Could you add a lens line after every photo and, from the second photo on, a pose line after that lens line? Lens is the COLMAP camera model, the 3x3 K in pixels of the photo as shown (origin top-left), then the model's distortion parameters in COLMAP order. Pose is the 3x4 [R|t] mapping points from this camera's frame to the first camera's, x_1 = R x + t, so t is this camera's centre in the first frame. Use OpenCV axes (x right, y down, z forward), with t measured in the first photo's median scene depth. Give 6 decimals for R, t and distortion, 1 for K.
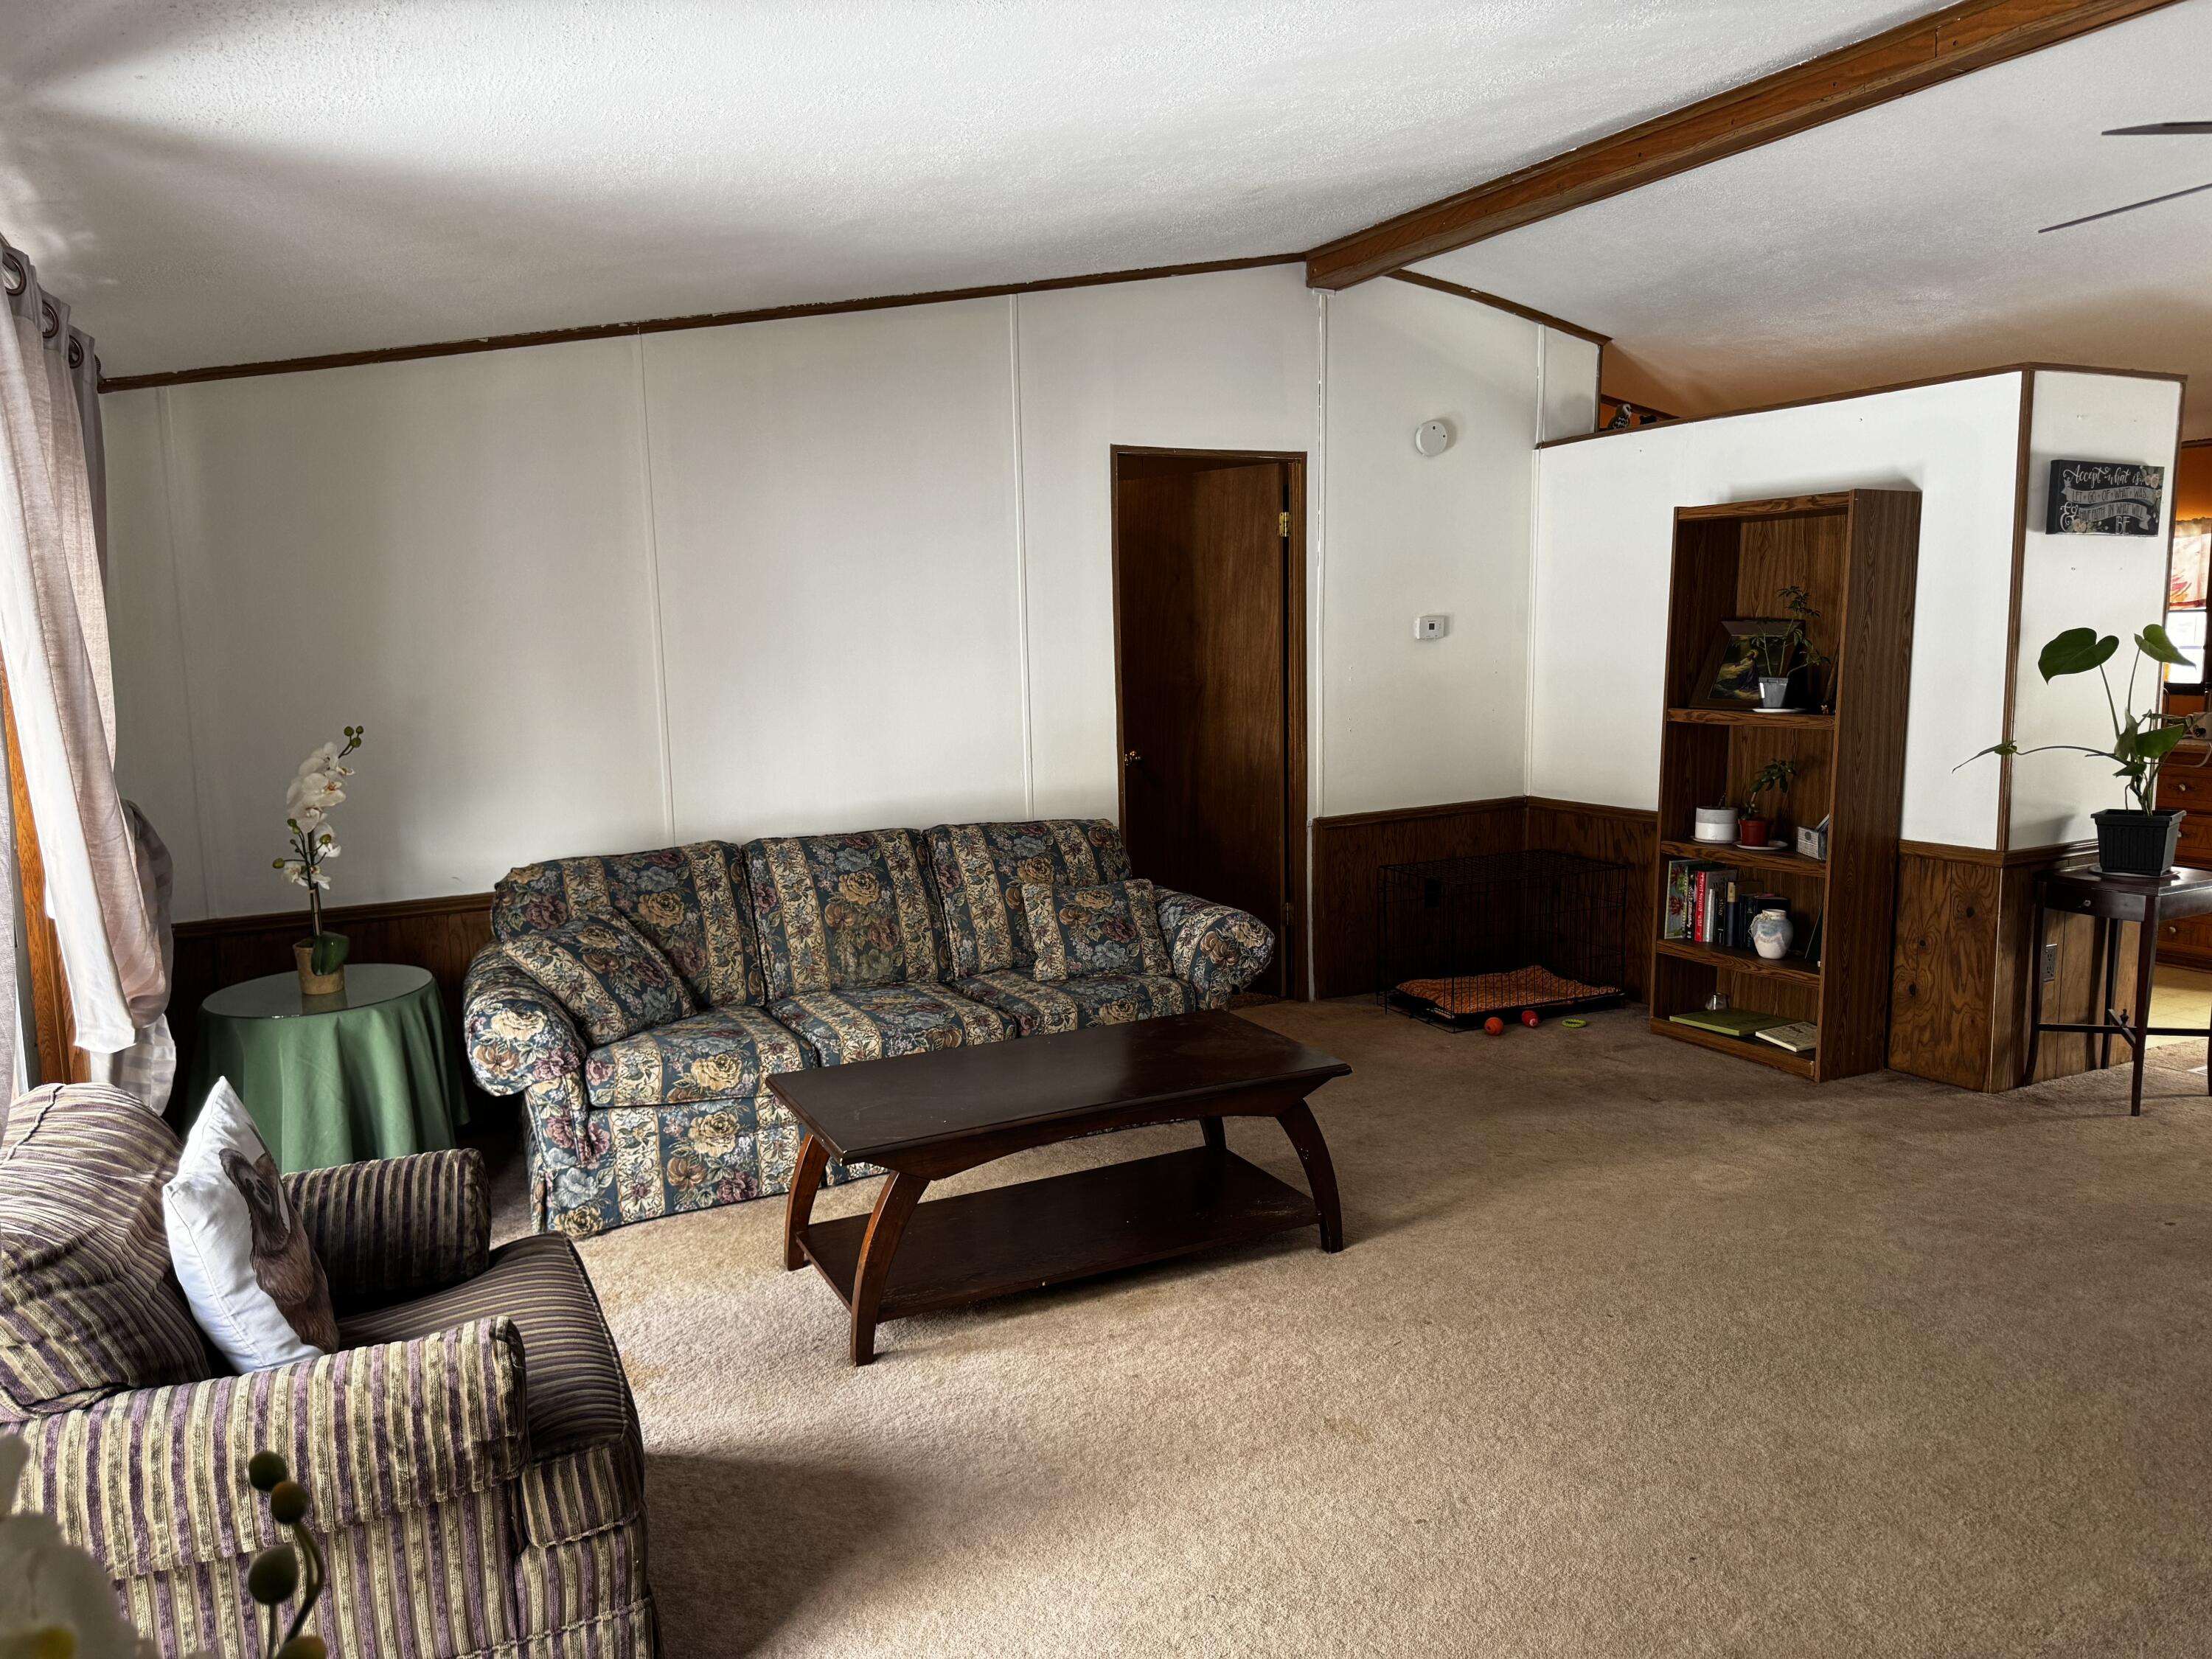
lens RADIAL K [[1602.5, 0, 1106.0], [0, 1602.5, 829.5], [0, 0, 1]] dist [0.003025, 0.003596]
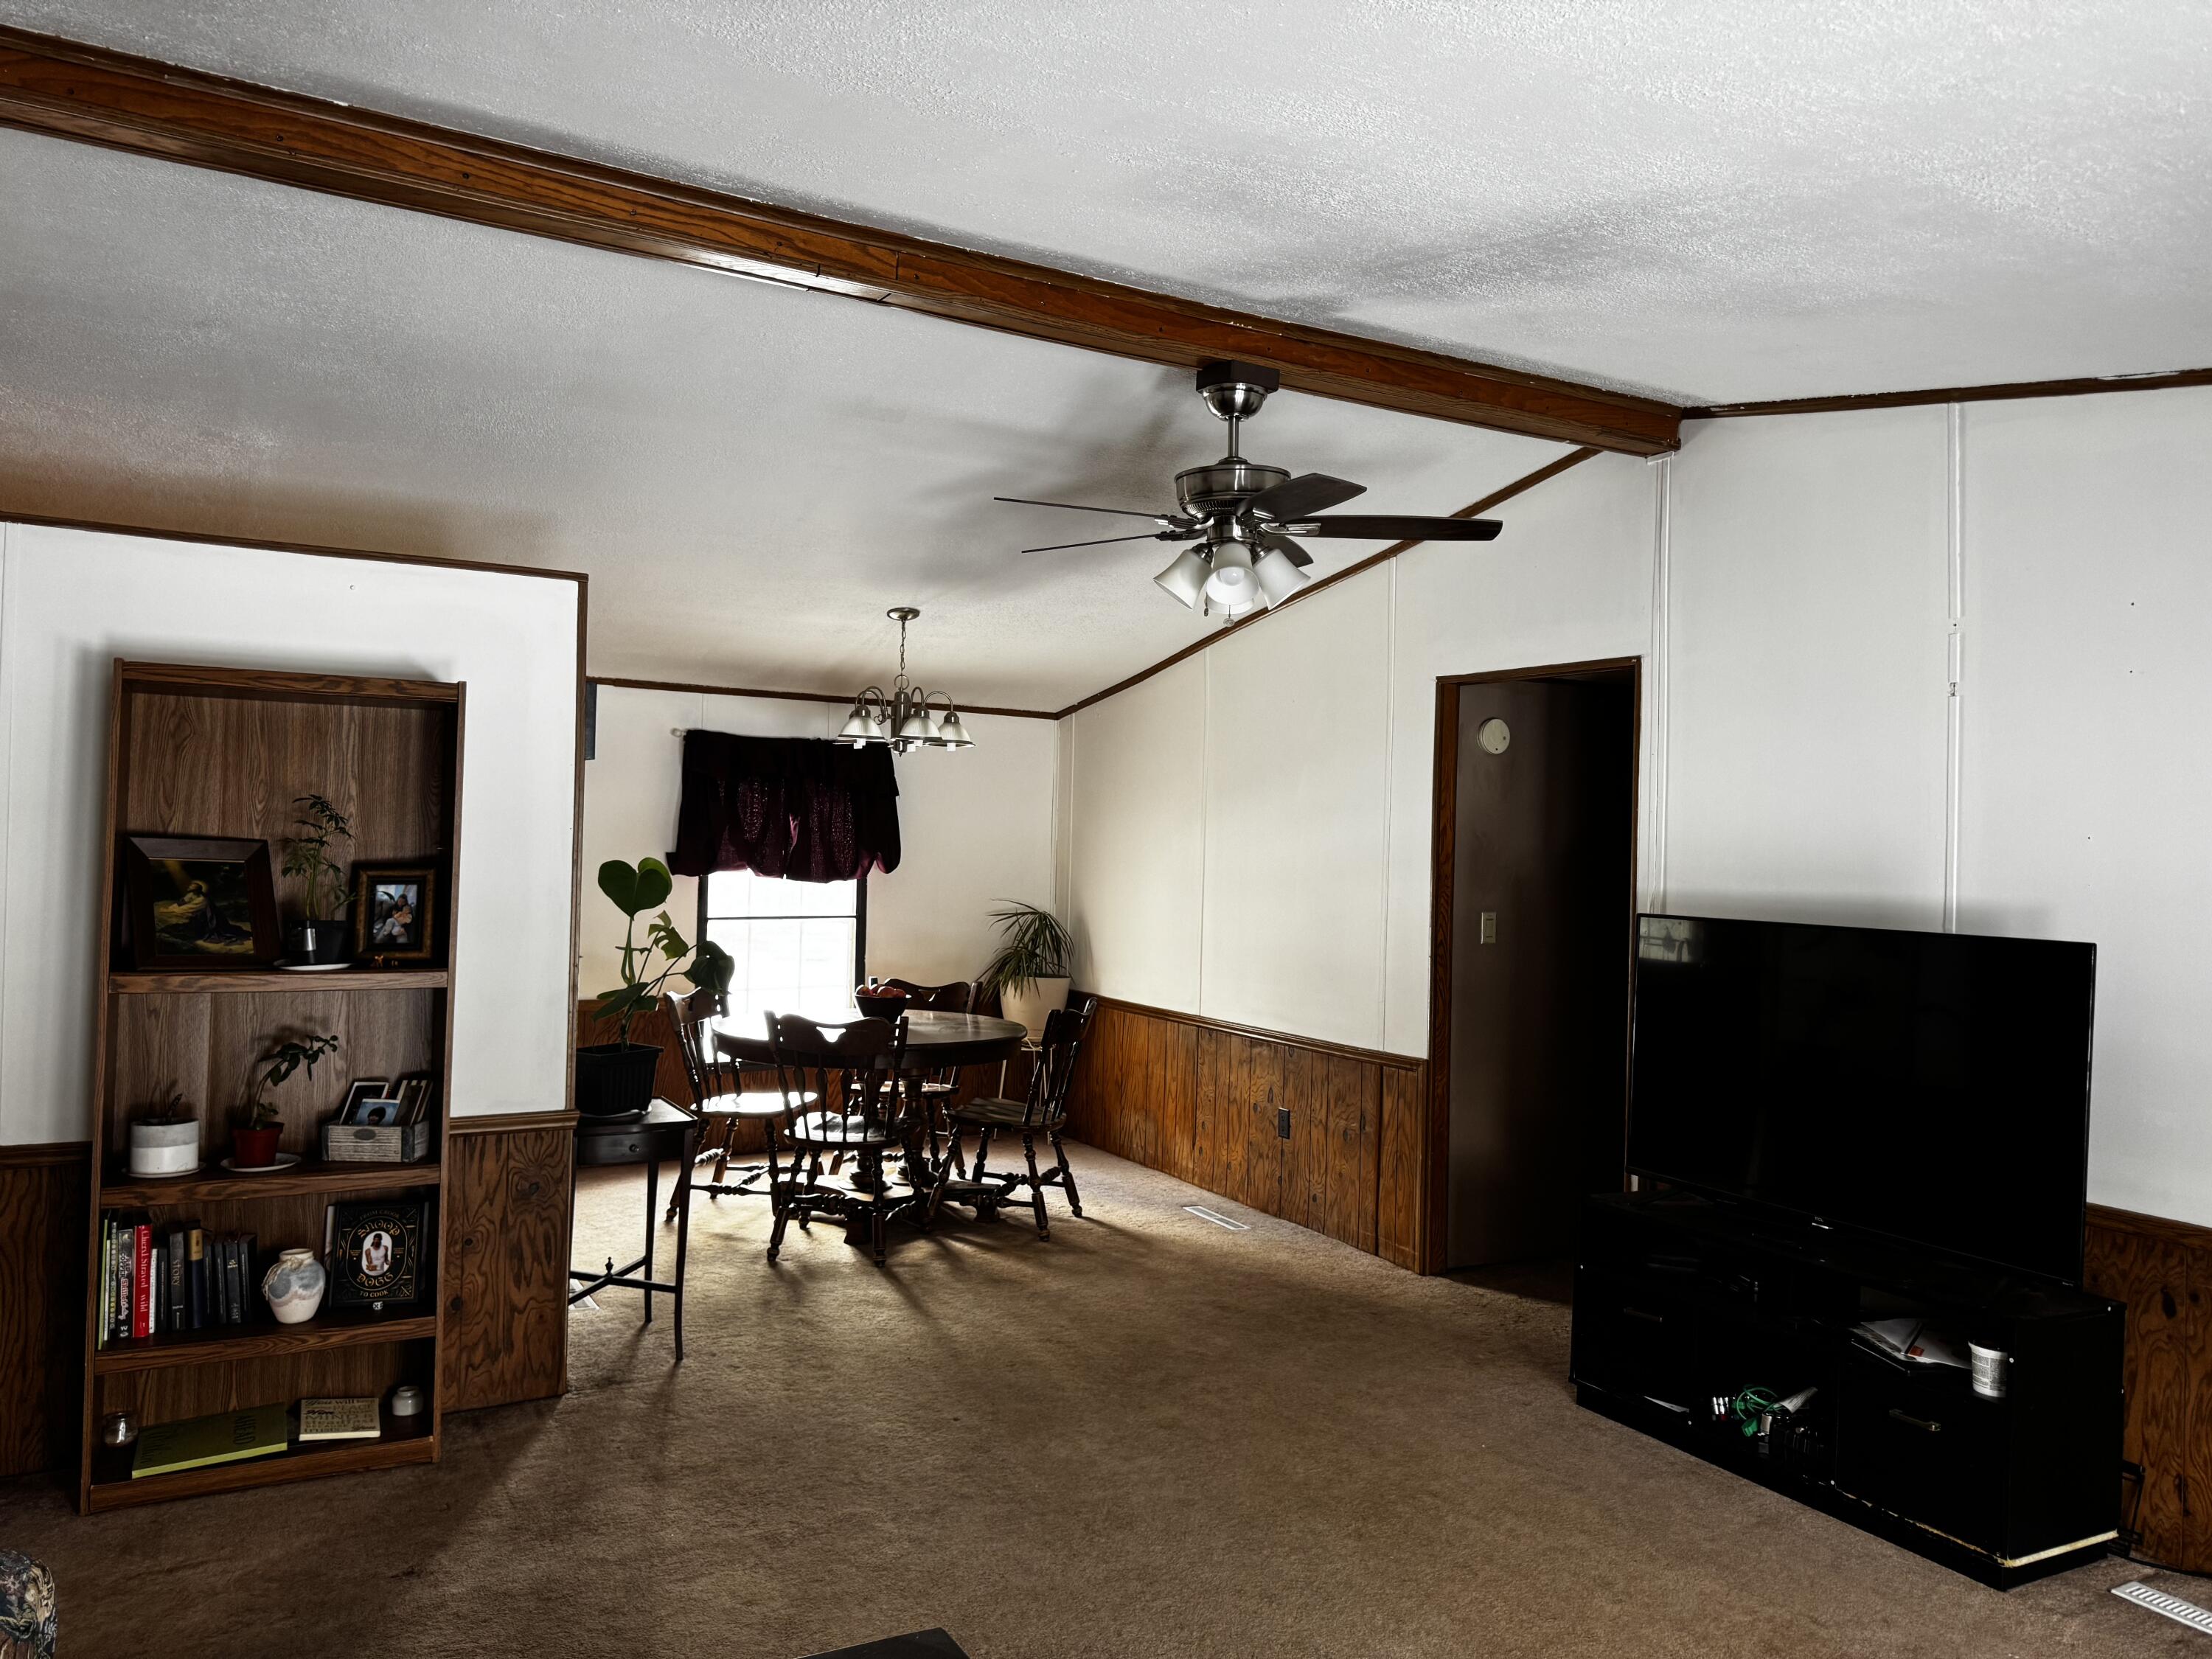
lens RADIAL K [[1602.5, 0, 1106.0], [0, 1602.5, 829.5], [0, 0, 1]] dist [0.003025, 0.003596]
pose [[-0.051329, 0.022406, 0.998430, -0.321822], [0.096829, 0.995150, -0.017354, -0.091310], [-0.993977, 0.095786, -0.053249, 0.702648]]
